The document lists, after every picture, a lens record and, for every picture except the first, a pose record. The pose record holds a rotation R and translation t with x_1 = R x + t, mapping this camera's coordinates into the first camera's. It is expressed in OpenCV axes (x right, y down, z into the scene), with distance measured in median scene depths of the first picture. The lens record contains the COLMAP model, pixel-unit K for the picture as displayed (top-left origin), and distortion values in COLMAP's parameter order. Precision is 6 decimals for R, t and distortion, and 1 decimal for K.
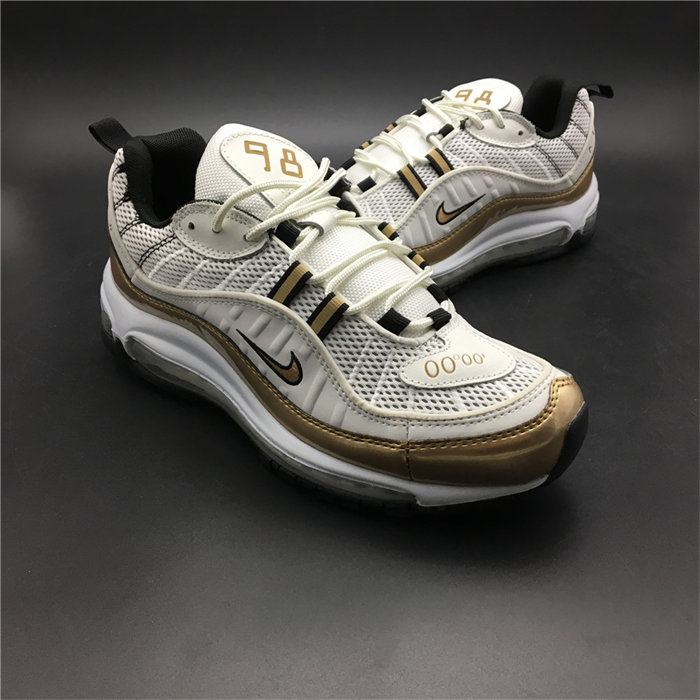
lens RADIAL K [[770.9, 0, 327.5], [0, 770.9, 349.6], [0, 0, 1]] dist [0.072774, -0.034769]
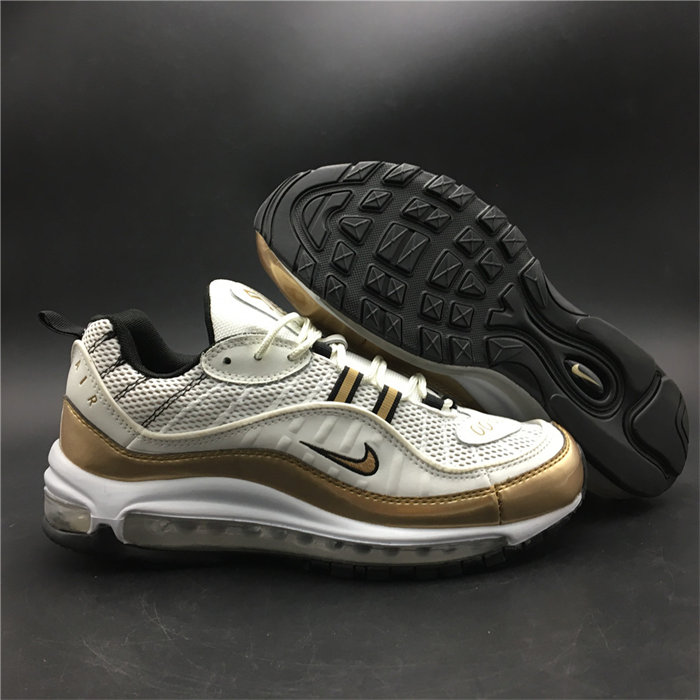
lens RADIAL K [[770.9, 0, 327.5], [0, 770.9, 349.6], [0, 0, 1]] dist [0.072774, -0.034769]
pose [[0.823286, -0.078666, 0.562150, -0.684821], [0.303855, 0.897583, -0.319400, 0.213972], [-0.479450, 0.433770, 0.762870, 0.131416]]
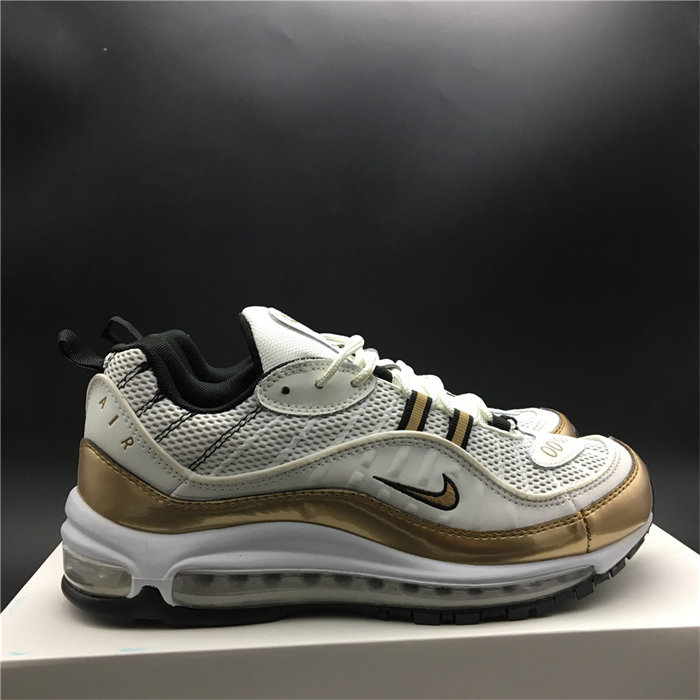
lens RADIAL K [[770.9, 0, 327.5], [0, 770.9, 349.6], [0, 0, 1]] dist [0.072774, -0.034769]
pose [[0.728990, -0.101434, 0.676967, -0.805250], [0.382694, 0.880362, -0.280193, 0.082824], [-0.567555, 0.463329, 0.680594, 0.324509]]
